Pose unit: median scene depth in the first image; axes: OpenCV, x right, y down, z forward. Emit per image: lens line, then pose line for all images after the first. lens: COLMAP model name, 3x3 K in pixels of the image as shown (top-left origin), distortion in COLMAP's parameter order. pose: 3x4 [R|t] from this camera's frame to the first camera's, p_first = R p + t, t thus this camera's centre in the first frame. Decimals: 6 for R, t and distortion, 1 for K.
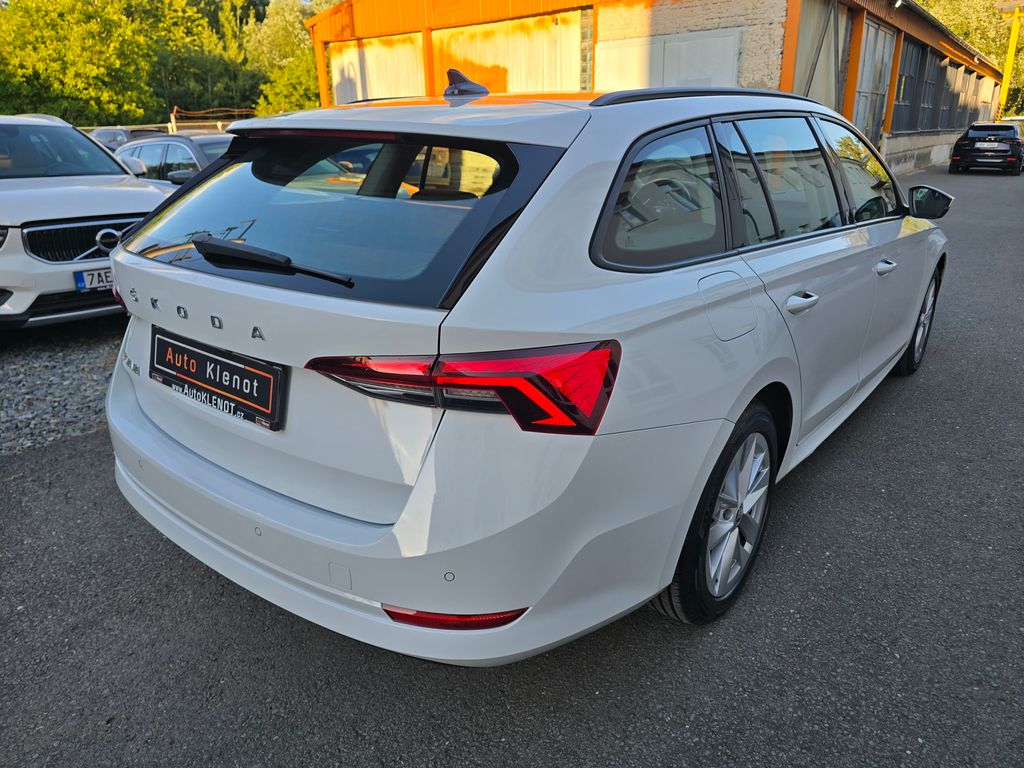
lens RADIAL K [[725.2, 0, 512.0], [0, 725.2, 384.0], [0, 0, 1]] dist [0.066945, -0.051119]
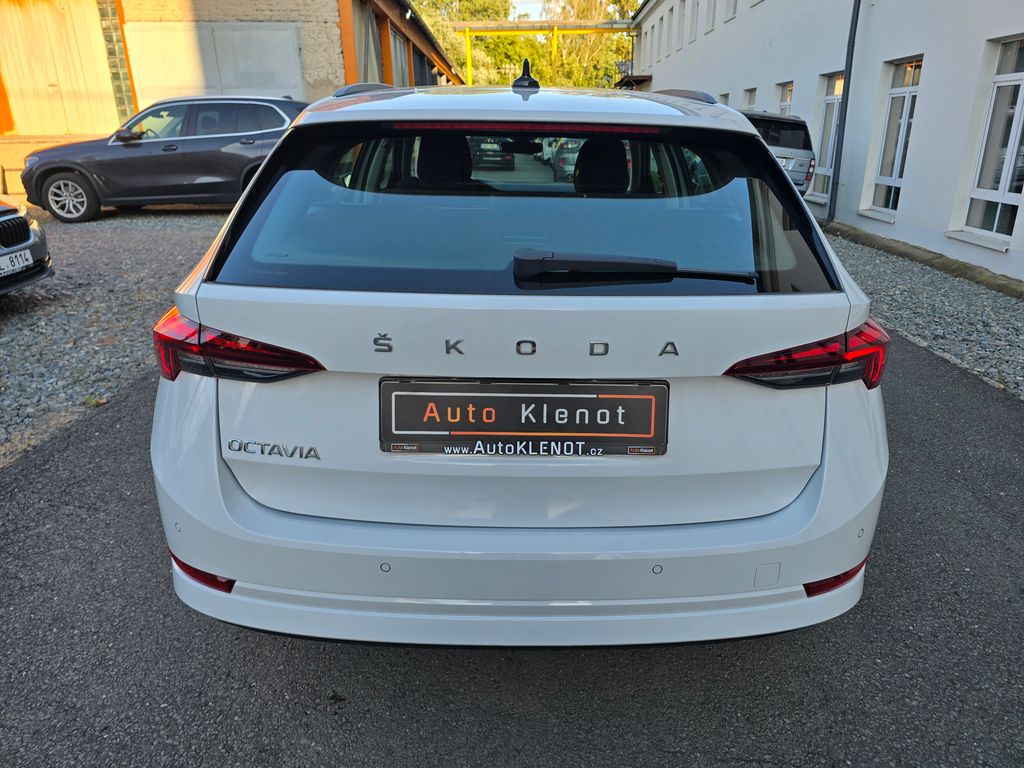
lens RADIAL K [[725.2, 0, 512.0], [0, 725.2, 384.0], [0, 0, 1]] dist [0.066945, -0.051119]
pose [[0.773831, -0.204659, 0.599417, -0.164293], [0.202305, 0.976651, 0.072288, -0.020549], [-0.600216, 0.065326, 0.797166, 0.064115]]
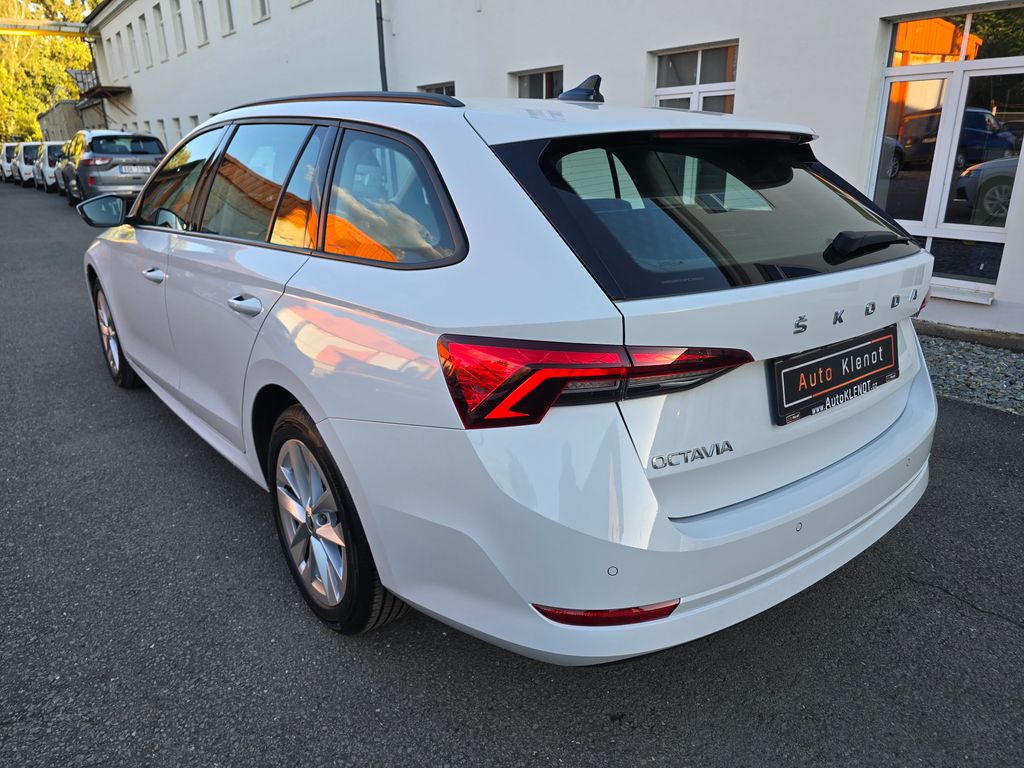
lens RADIAL K [[725.2, 0, 512.0], [0, 725.2, 384.0], [0, 0, 1]] dist [0.066945, -0.051119]
pose [[0.201127, -0.310536, 0.929040, -0.263520], [0.333776, 0.913391, 0.233047, -0.070097], [-0.920946, 0.263219, 0.287357, 0.205753]]
